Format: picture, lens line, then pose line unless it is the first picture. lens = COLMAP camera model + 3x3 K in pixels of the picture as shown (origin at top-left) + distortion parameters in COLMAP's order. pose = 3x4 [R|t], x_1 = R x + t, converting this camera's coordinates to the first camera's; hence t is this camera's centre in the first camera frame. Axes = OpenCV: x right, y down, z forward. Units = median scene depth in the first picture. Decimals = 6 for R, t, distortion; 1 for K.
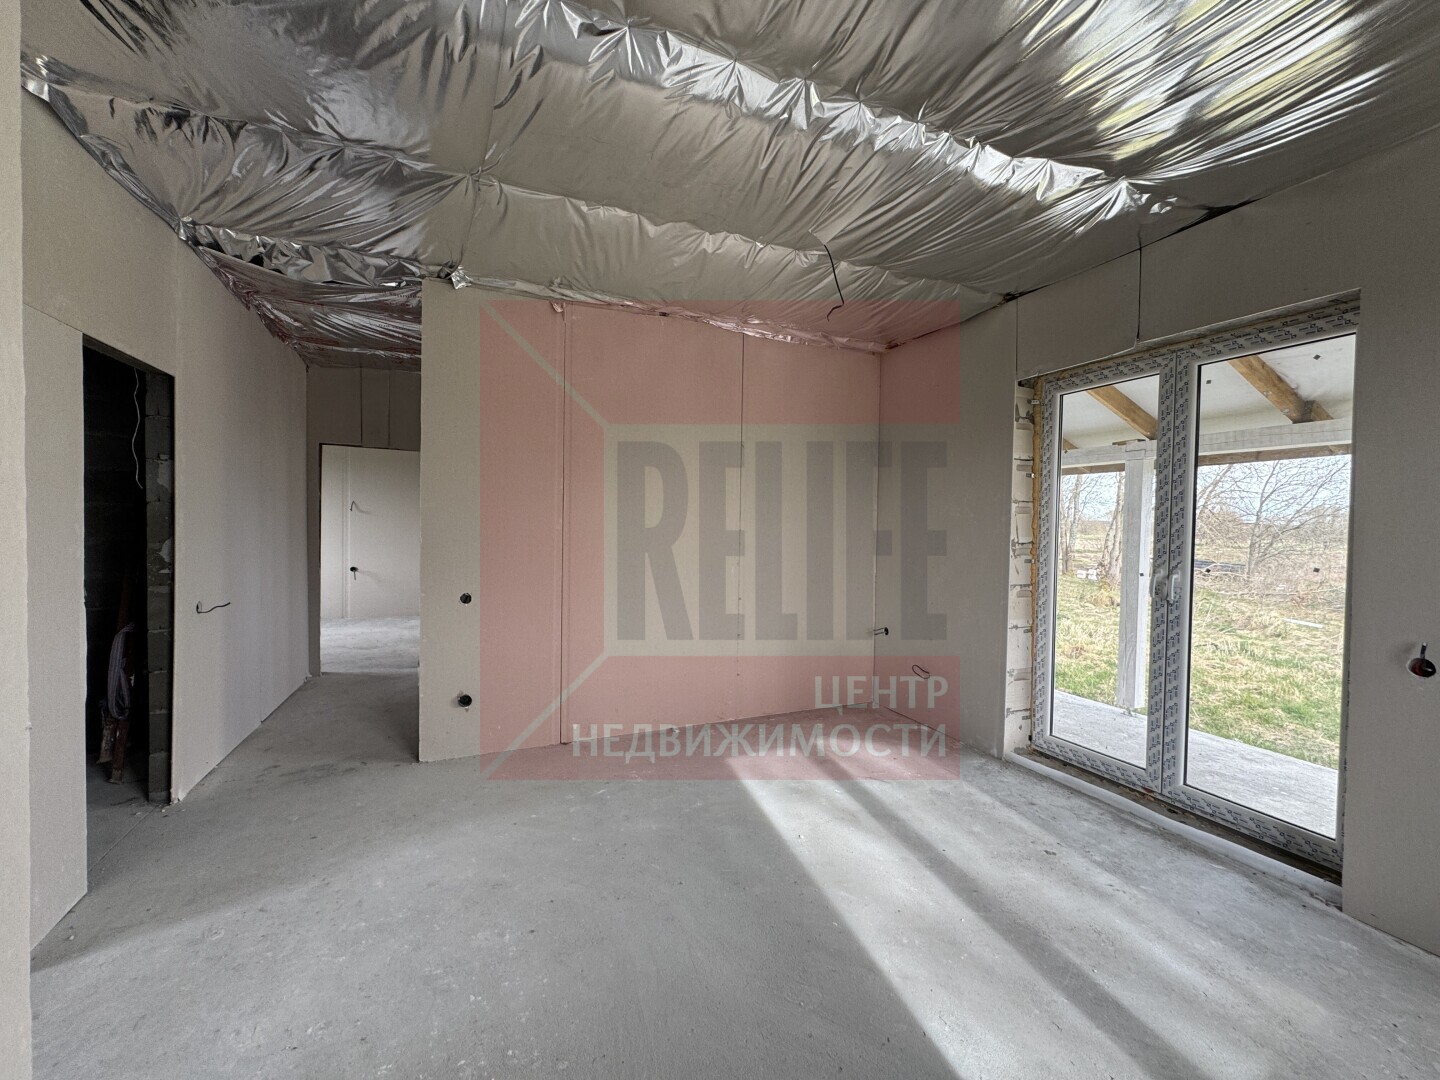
lens RADIAL K [[576.0, 0, 720.0], [0, 576.0, 538.7], [0, 0, 1]] dist [-0.006838, -0.000420]
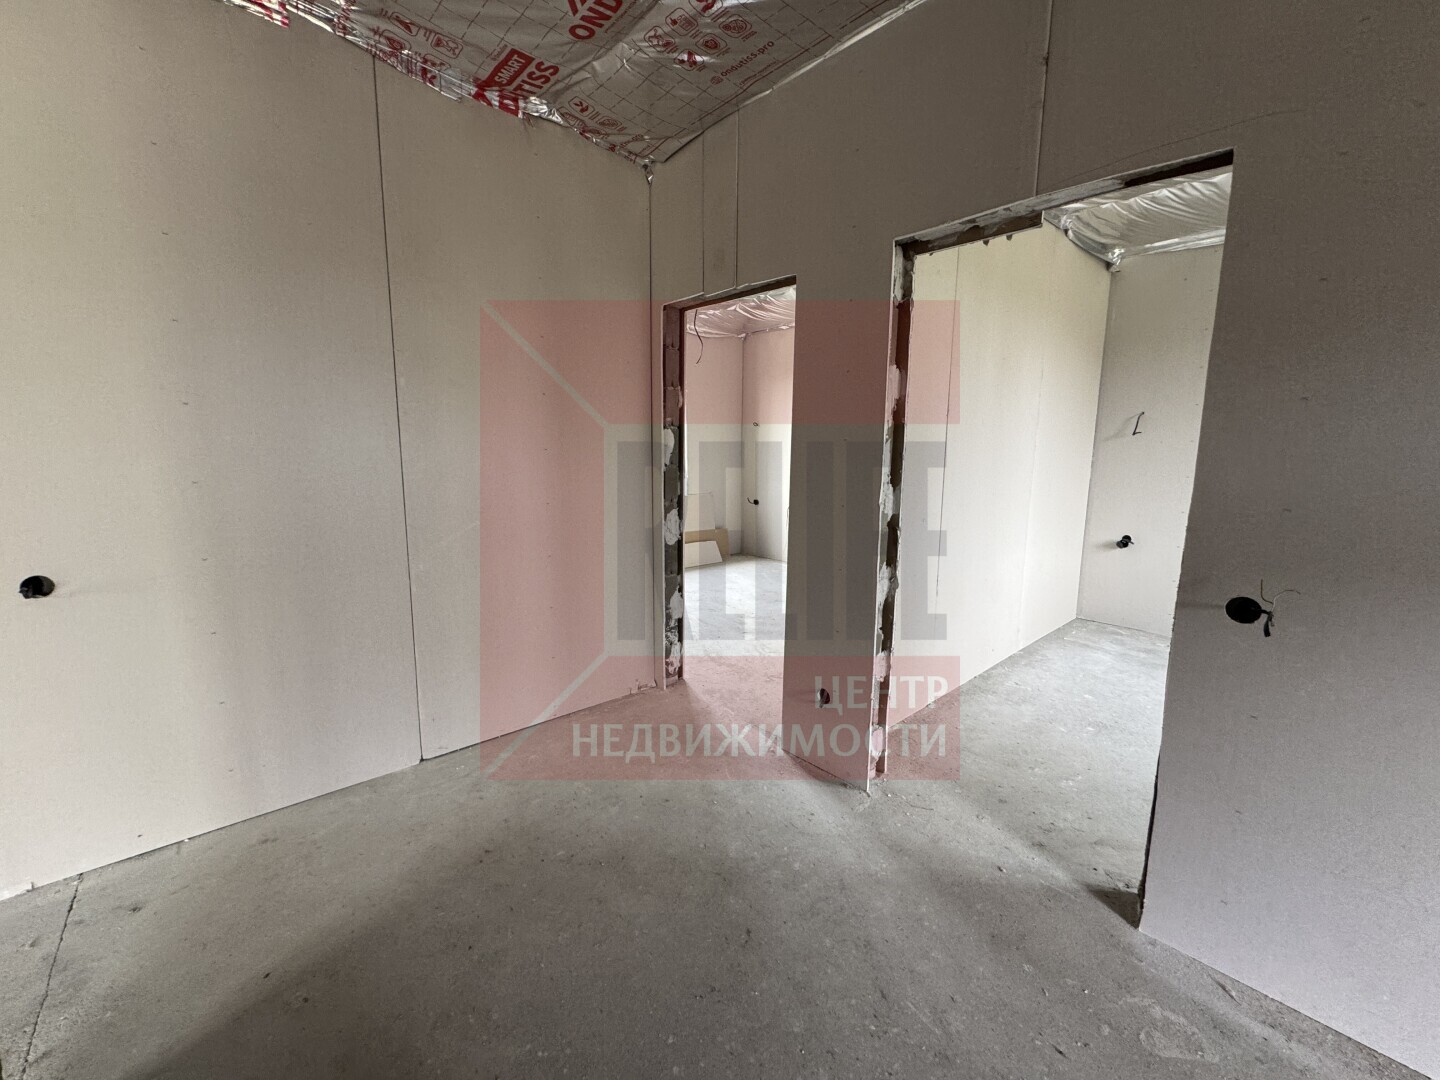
lens RADIAL K [[575.4, 0, 717.5], [0, 575.4, 535.6], [0, 0, 1]] dist [-0.002136, -0.000061]
pose [[0.327390, 0.125331, -0.936540, -0.173948], [-0.026480, 0.991992, 0.123494, -0.016484], [0.944518, -0.015631, 0.328087, 1.436897]]
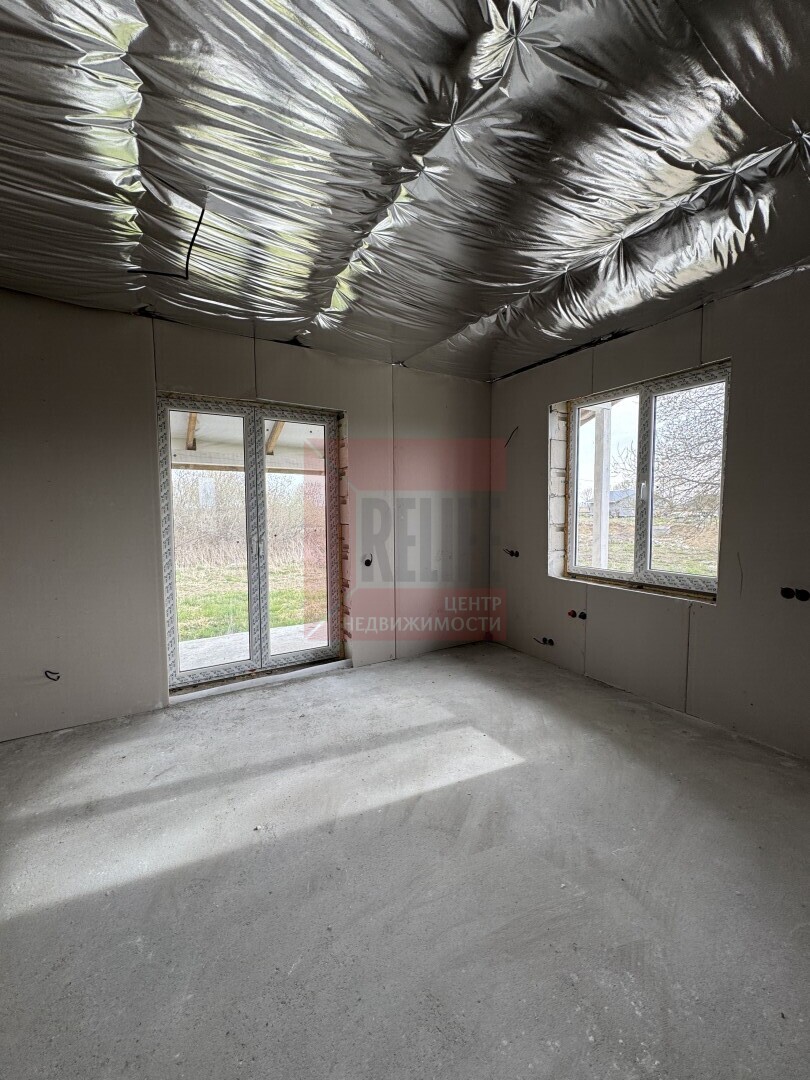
lens RADIAL K [[430.6, 0, 406.5], [0, 430.6, 537.7], [0, 0, 1]] dist [-0.000551, -0.000138]
pose [[-0.133330, -0.082482, 0.987633, -0.511771], [0.027150, 0.995853, 0.086833, -0.039826], [-0.990700, 0.038392, -0.130538, 0.704839]]
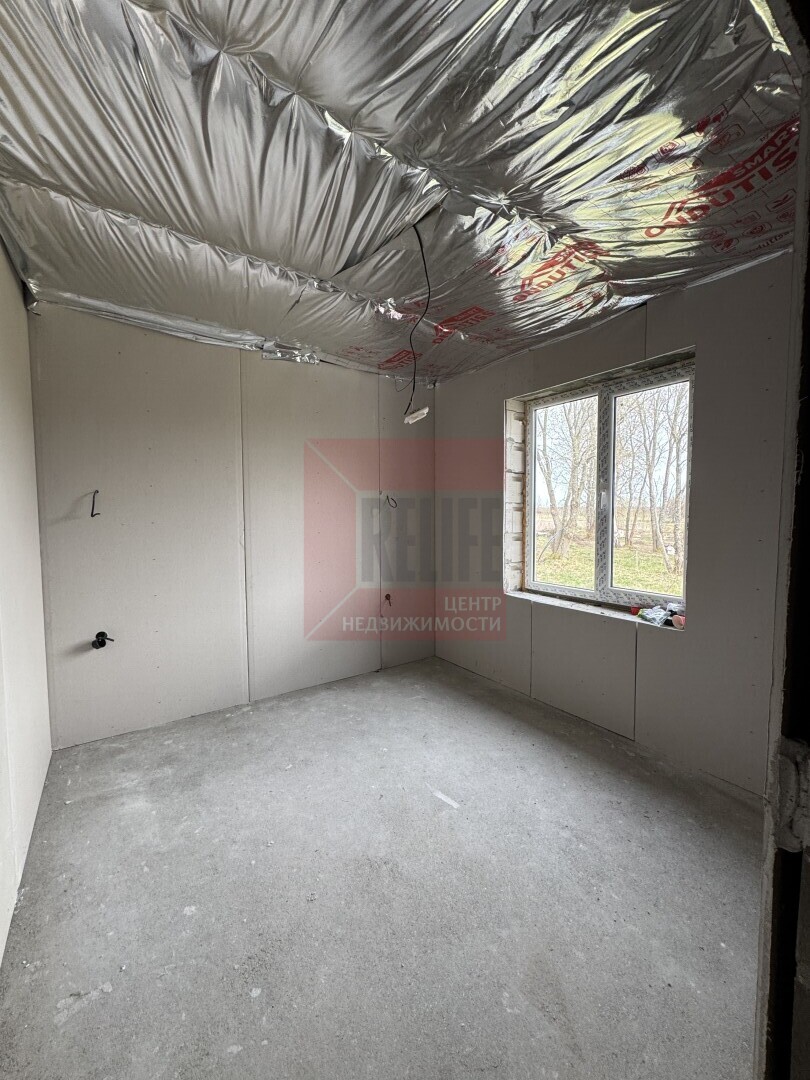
lens RADIAL K [[431.2, 0, 405.6], [0, 431.2, 537.5], [0, 0, 1]] dist [0.000246, 0.000246]
pose [[0.980526, -0.032363, 0.193705, -0.732770], [0.026167, 0.999063, 0.034464, -0.086917], [-0.194638, -0.028724, 0.980454, 1.858885]]
